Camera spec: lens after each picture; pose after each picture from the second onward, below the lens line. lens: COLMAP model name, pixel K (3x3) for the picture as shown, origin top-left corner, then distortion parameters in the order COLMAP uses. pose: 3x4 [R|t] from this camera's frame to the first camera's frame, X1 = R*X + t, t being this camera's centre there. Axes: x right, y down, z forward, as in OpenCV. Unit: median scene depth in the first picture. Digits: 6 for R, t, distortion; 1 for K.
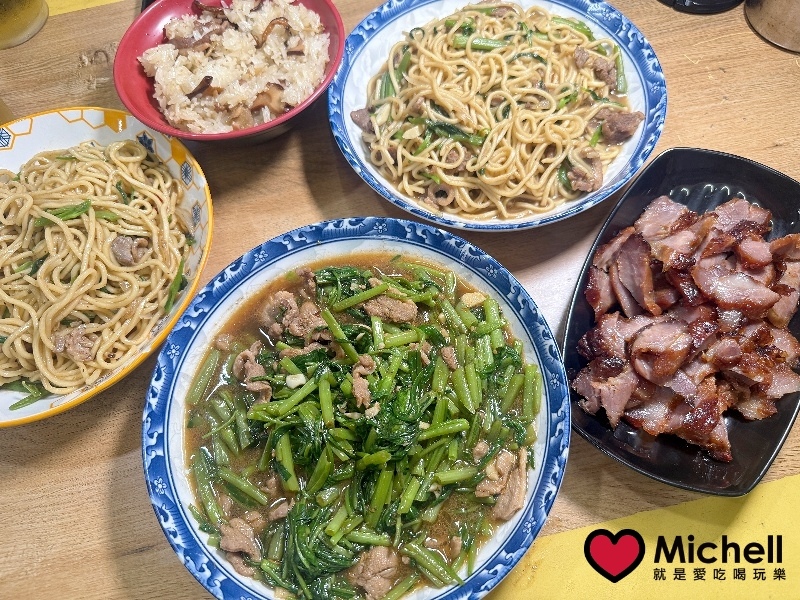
lens RADIAL K [[558.2, 0, 399.9], [0, 558.2, 301.1], [0, 0, 1]] dist [0.006864, -0.016606]
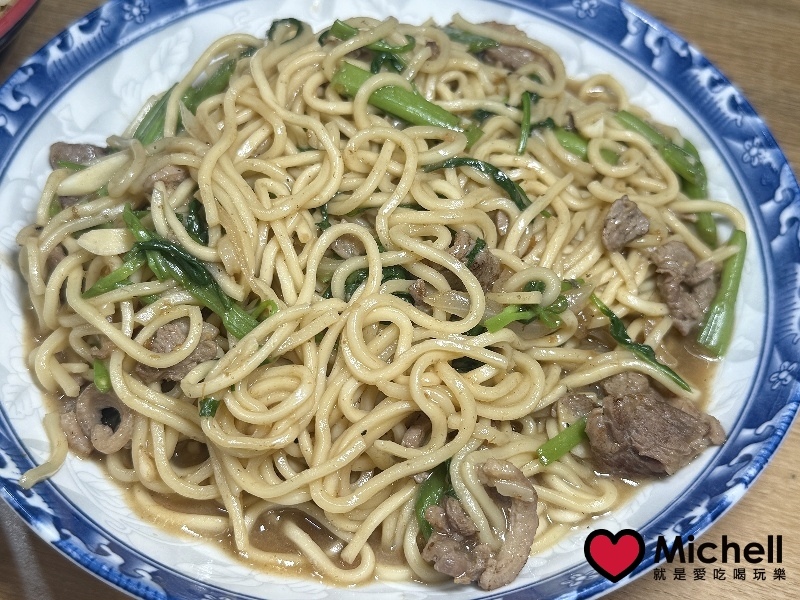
lens RADIAL K [[970.9, 0, 399.5], [0, 970.9, 299.8], [0, 0, 1]] dist [0.094108, 0.000000]
pose [[0.914077, 0.372901, -0.159397, 0.325830], [-0.396018, 0.905449, -0.152746, -0.240834], [0.087367, 0.202746, 0.975326, 0.369199]]
